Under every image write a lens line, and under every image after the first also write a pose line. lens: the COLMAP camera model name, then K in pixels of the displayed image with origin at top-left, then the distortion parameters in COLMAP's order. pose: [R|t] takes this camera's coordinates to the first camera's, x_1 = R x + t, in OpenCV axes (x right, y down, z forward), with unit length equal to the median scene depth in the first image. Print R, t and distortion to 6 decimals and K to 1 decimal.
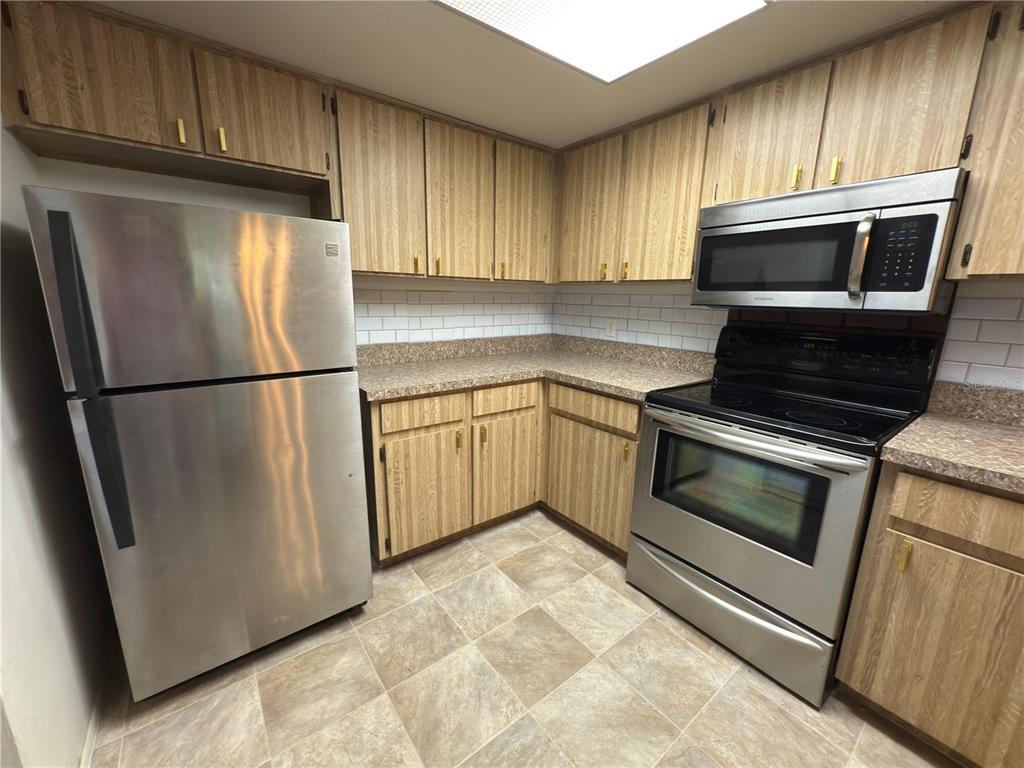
lens RADIAL K [[406.9, 0, 511.9], [0, 406.9, 385.3], [0, 0, 1]] dist [-0.002562, -0.000214]
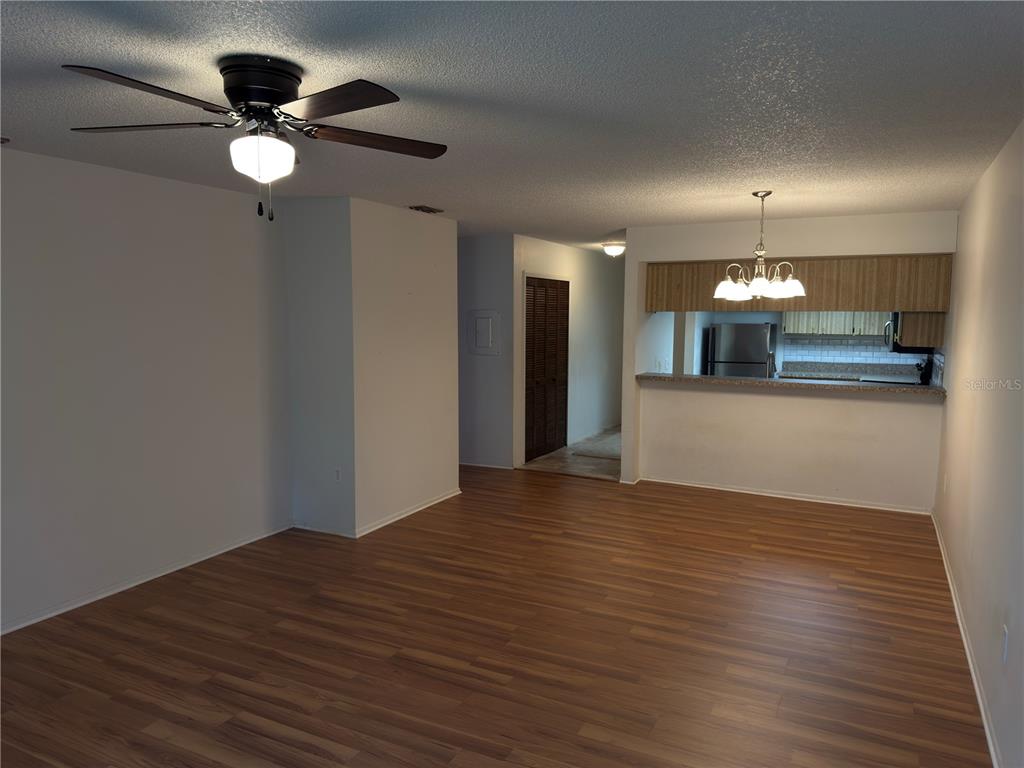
lens RADIAL K [[726.6, 0, 512.1], [0, 726.6, 389.6], [0, 0, 1]] dist [0.075476, -0.015962]
pose [[0.440426, 0.084484, -0.893805, 2.680168], [-0.186231, 0.982505, 0.001102, 0.361551], [0.878262, 0.165969, 0.448454, -2.317055]]
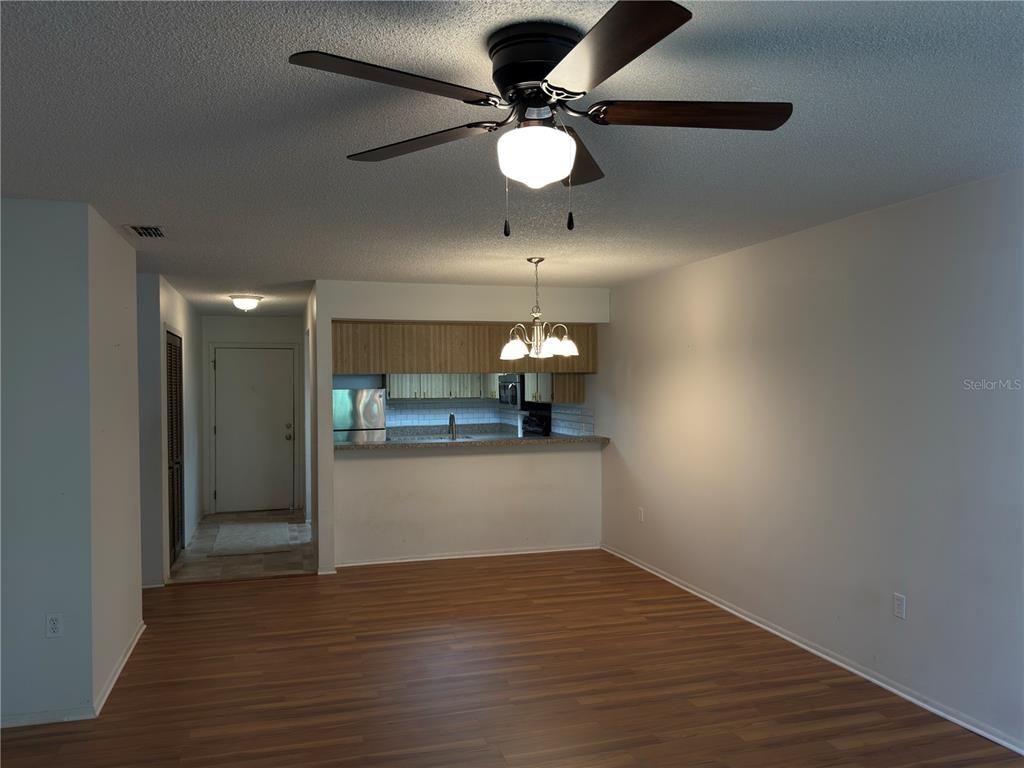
lens RADIAL K [[799.6, 0, 516.0], [0, 799.6, 377.7], [0, 0, 1]] dist [0.094908, -0.049546]
pose [[0.938134, -0.024287, -0.345418, 1.844434], [-0.050537, 0.977253, -0.205966, 0.536837], [0.342563, 0.210680, 0.915568, -3.016565]]
